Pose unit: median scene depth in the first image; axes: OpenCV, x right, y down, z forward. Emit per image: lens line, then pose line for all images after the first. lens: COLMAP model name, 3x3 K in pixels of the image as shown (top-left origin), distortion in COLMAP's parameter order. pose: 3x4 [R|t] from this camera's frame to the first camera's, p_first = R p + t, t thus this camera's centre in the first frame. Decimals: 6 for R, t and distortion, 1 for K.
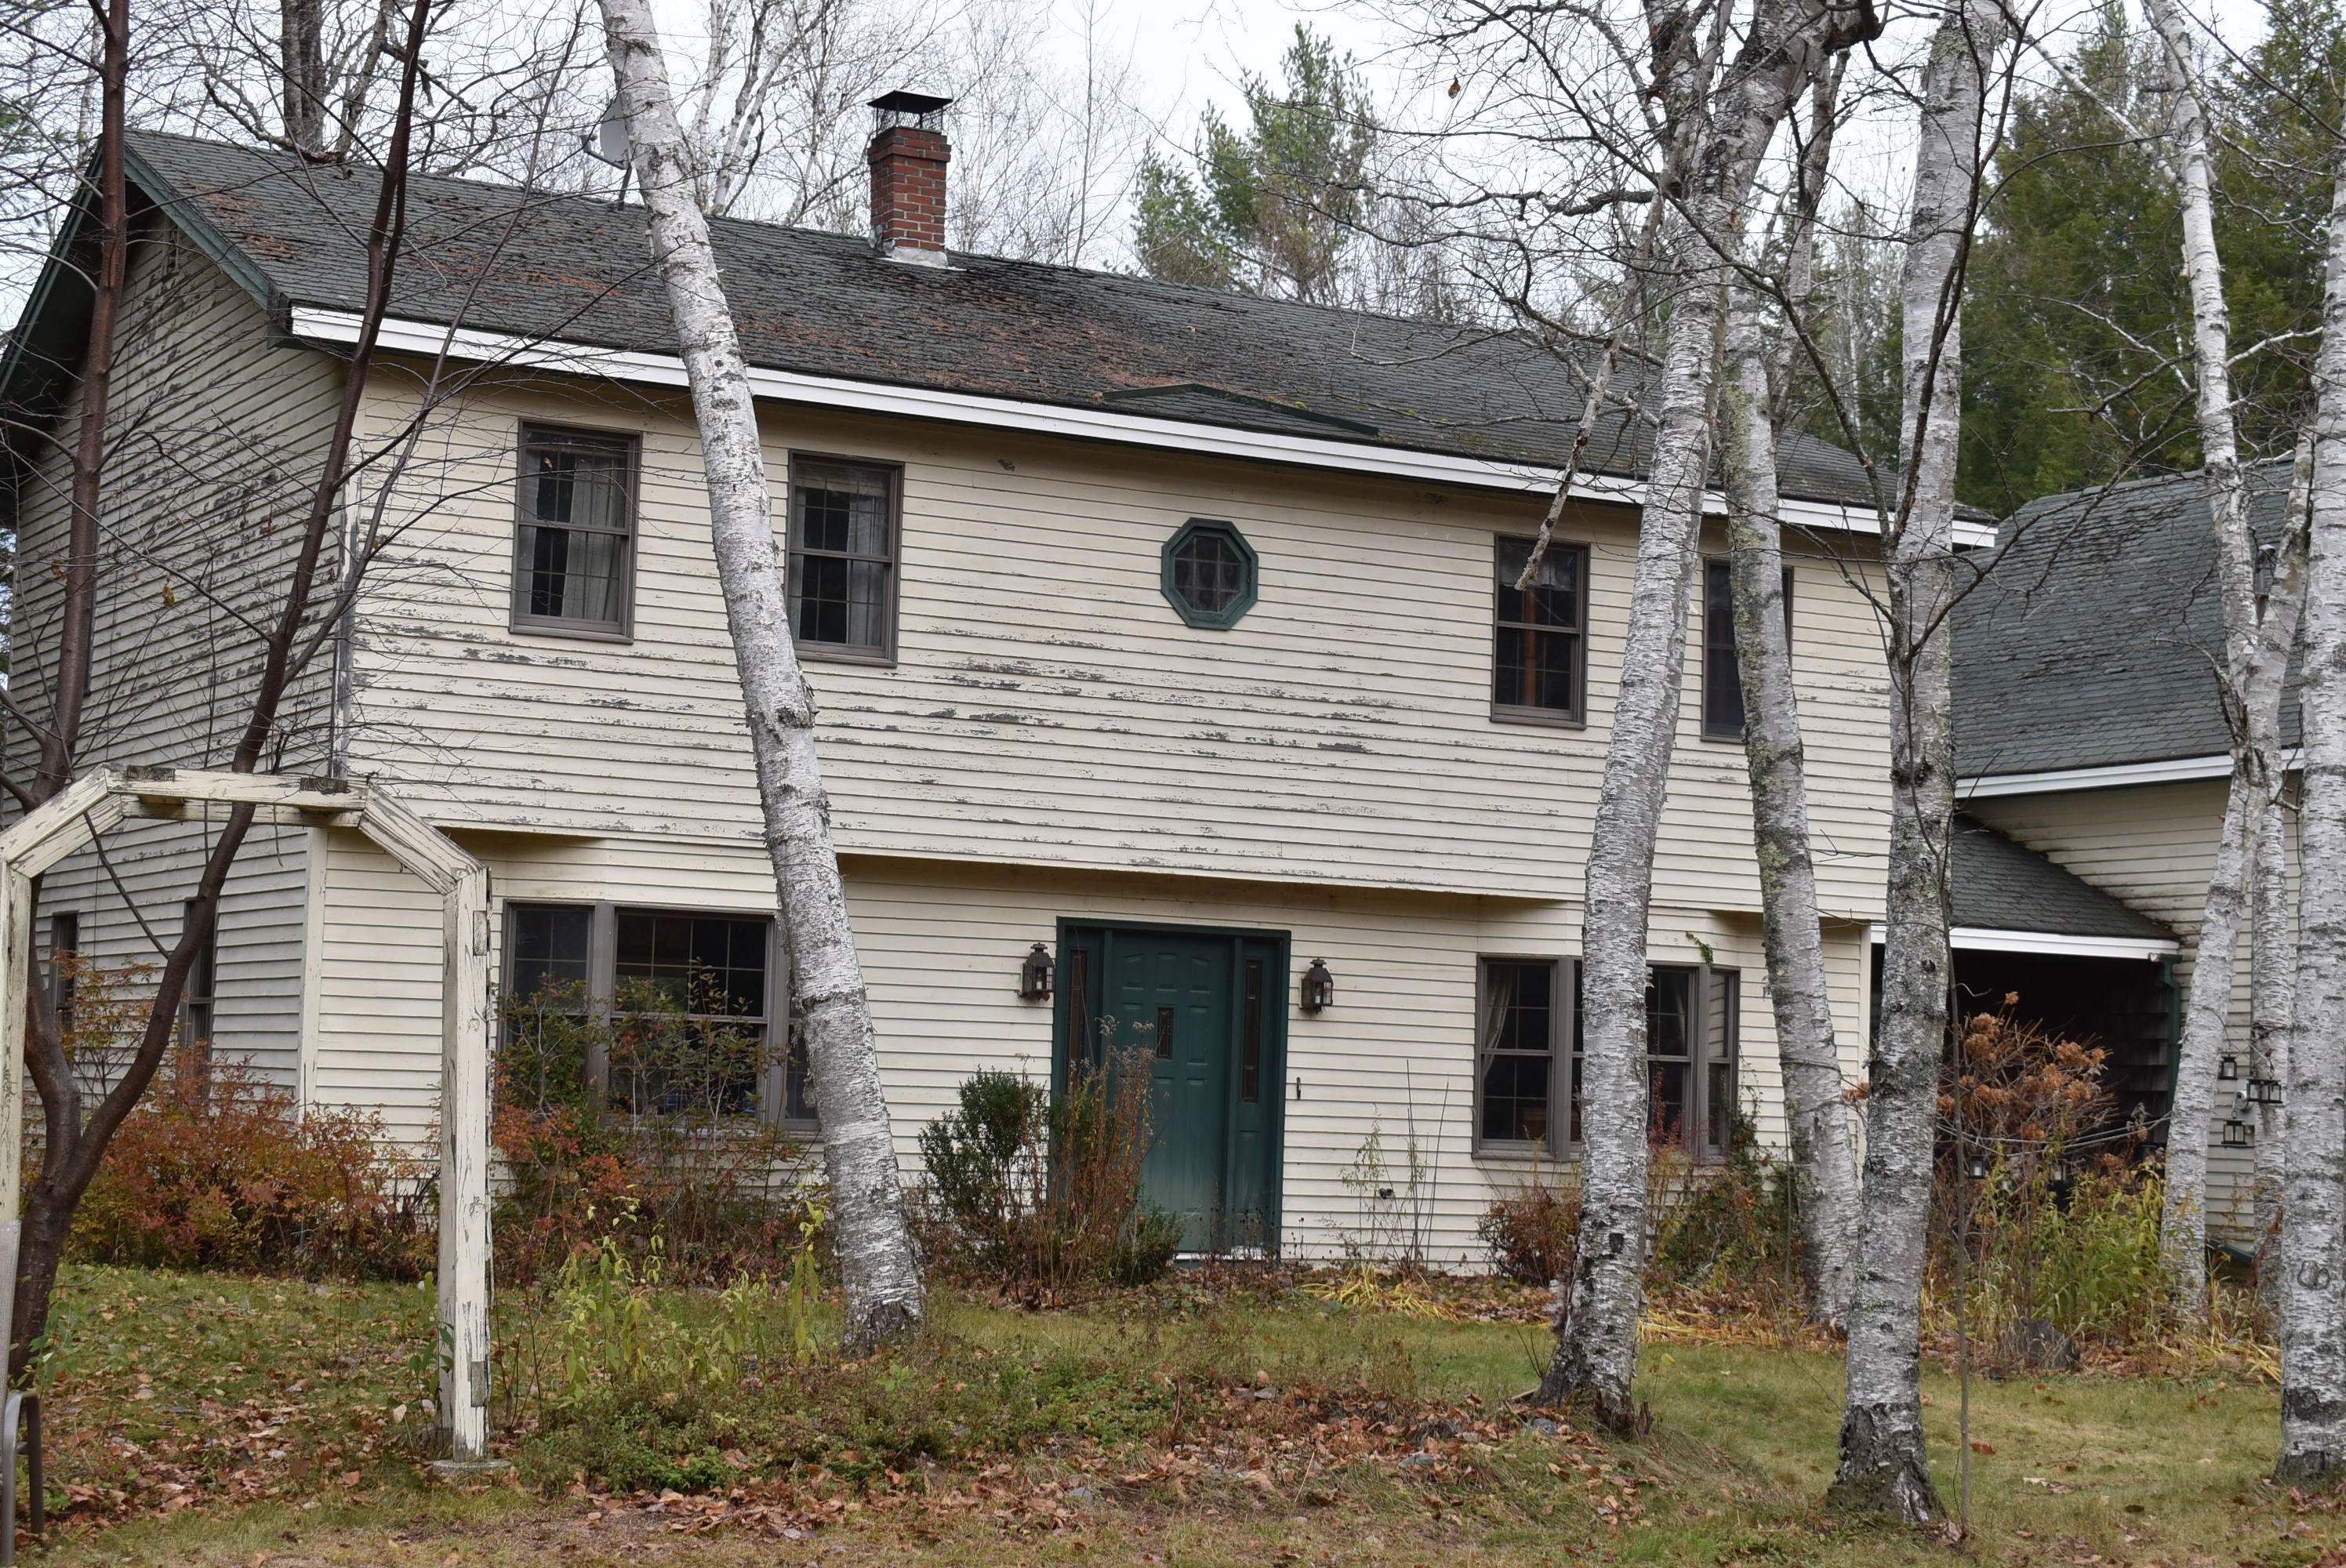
lens RADIAL K [[3959.4, 0, 1174.1], [0, 3959.4, 788.3], [0, 0, 1]] dist [0.002400, 0.000000]
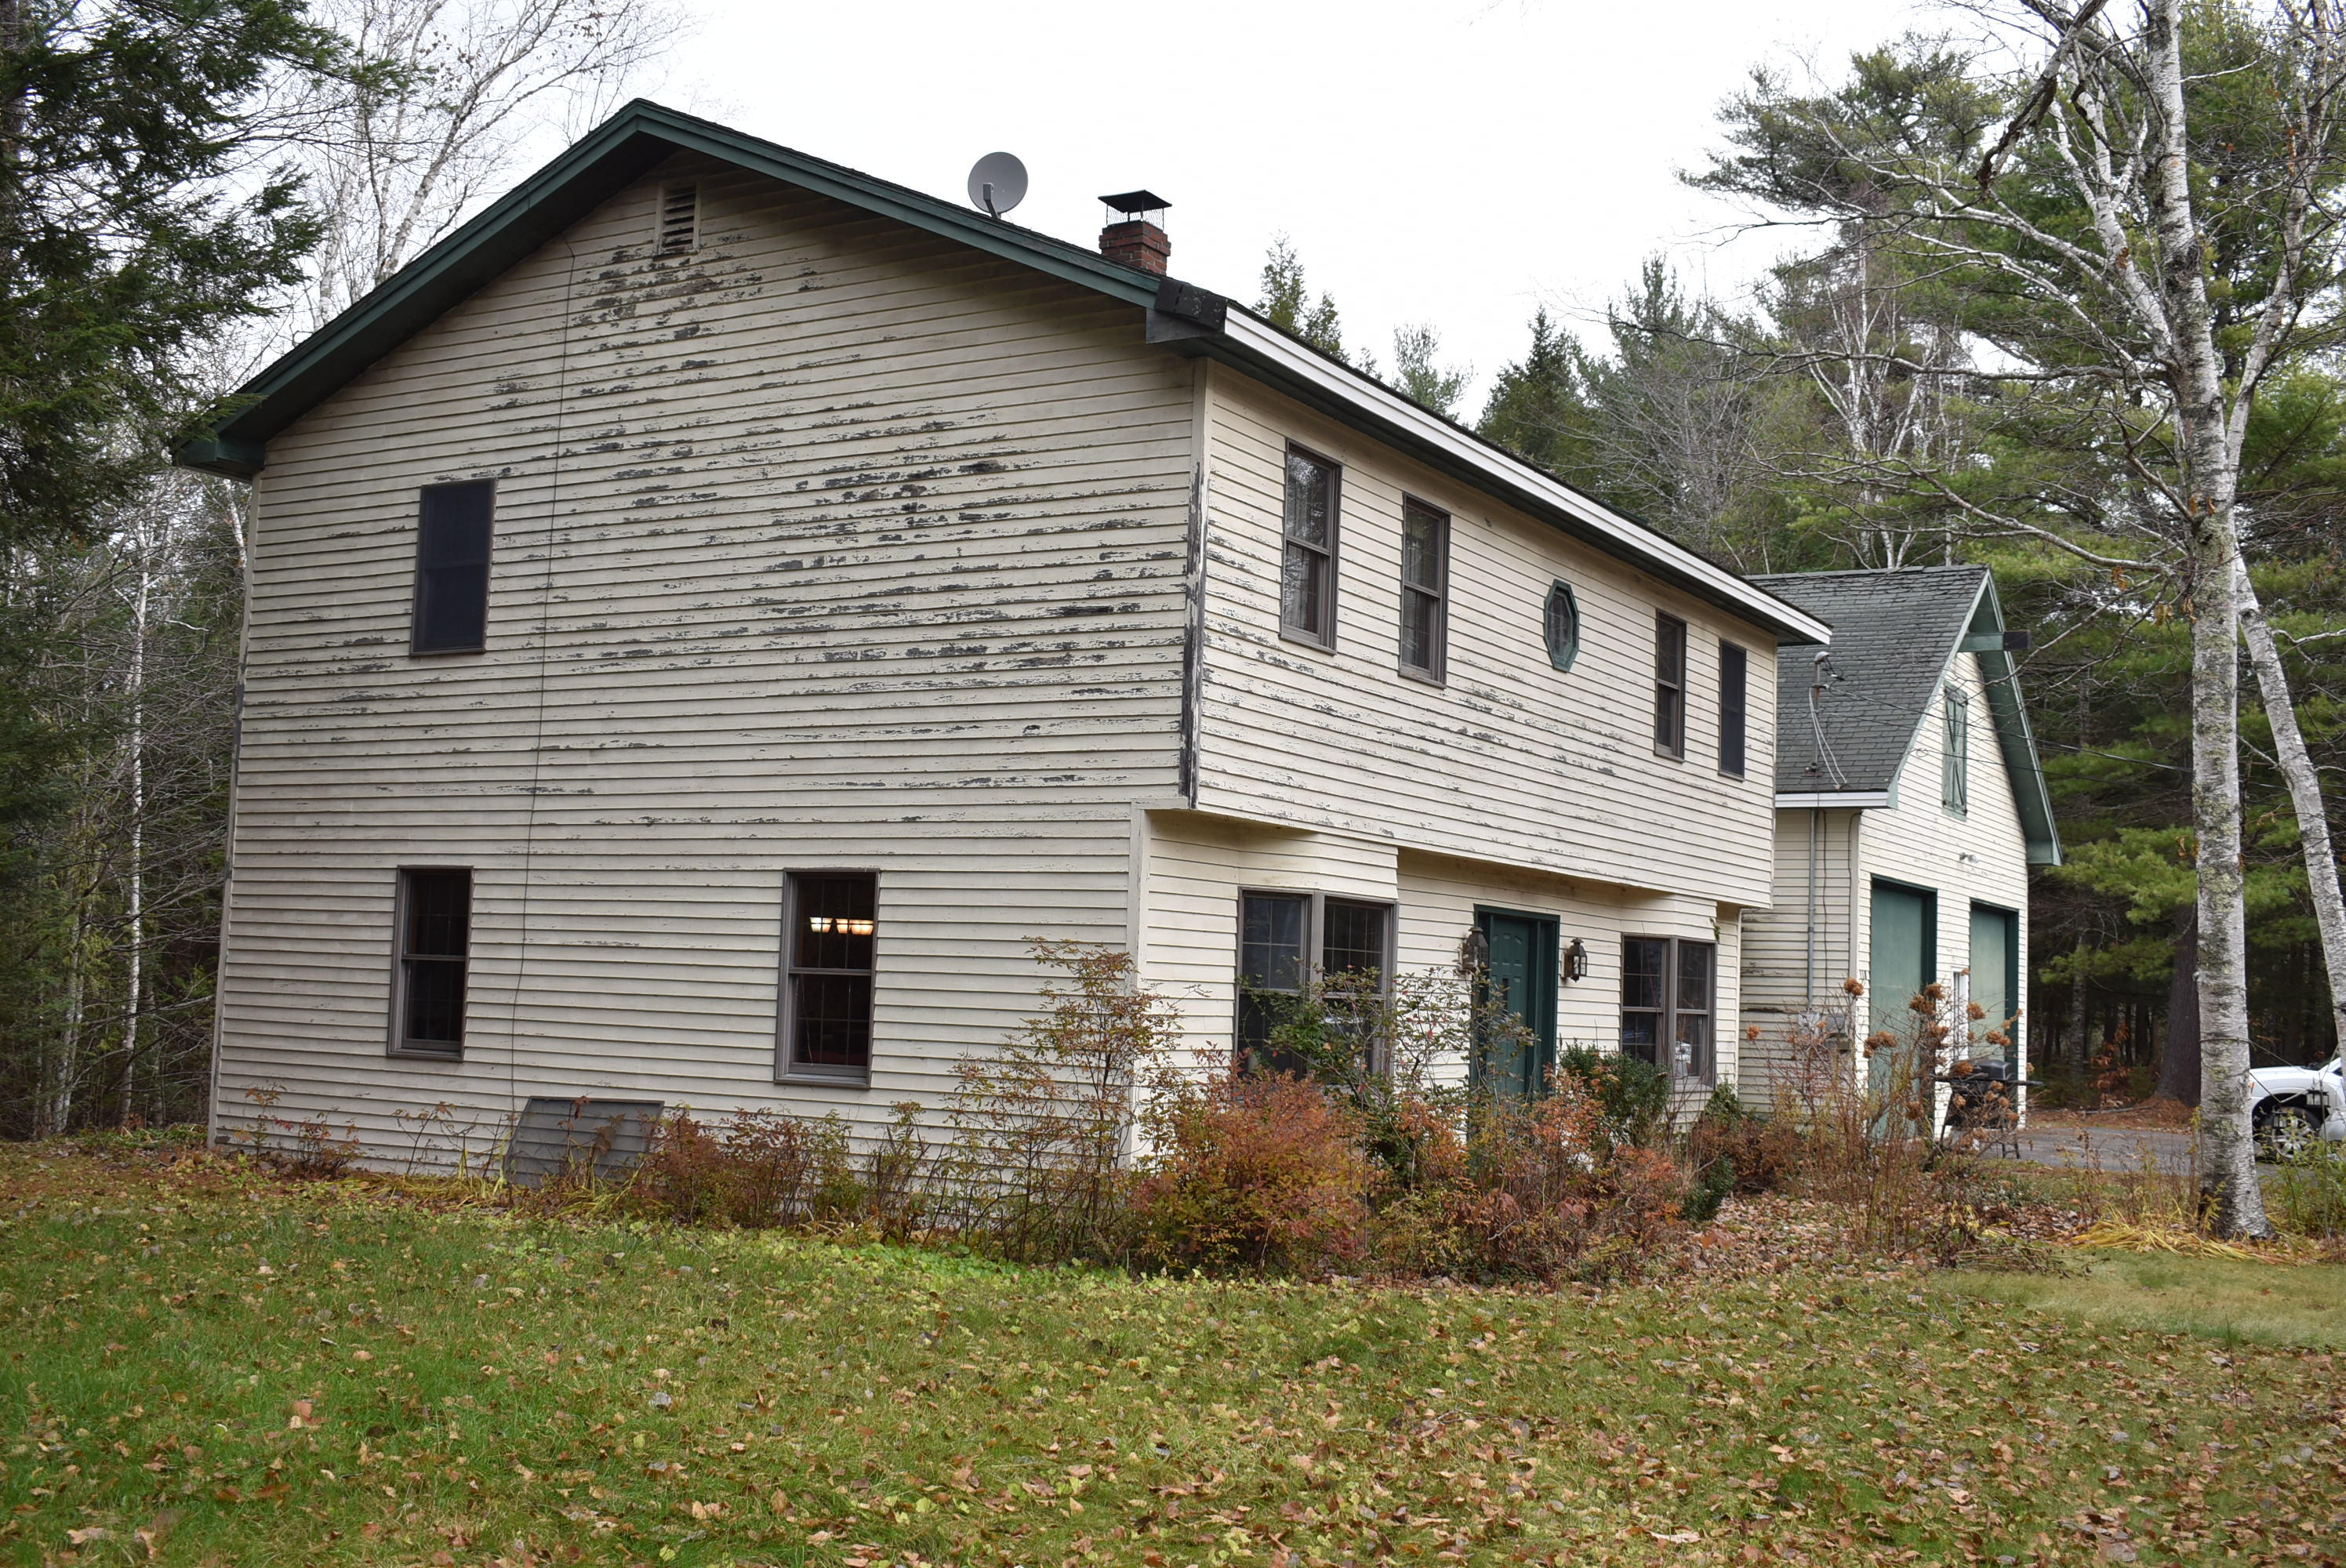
lens RADIAL K [[2455.9, 0, 1170.9], [0, 2455.9, 776.2], [0, 0, 1]] dist [-0.001936, 0.000000]
pose [[0.864845, 0.050832, 0.499459, -0.513335], [-0.057827, 0.998326, -0.001473, 0.000488], [-0.498697, -0.027609, 0.866336, 0.431310]]
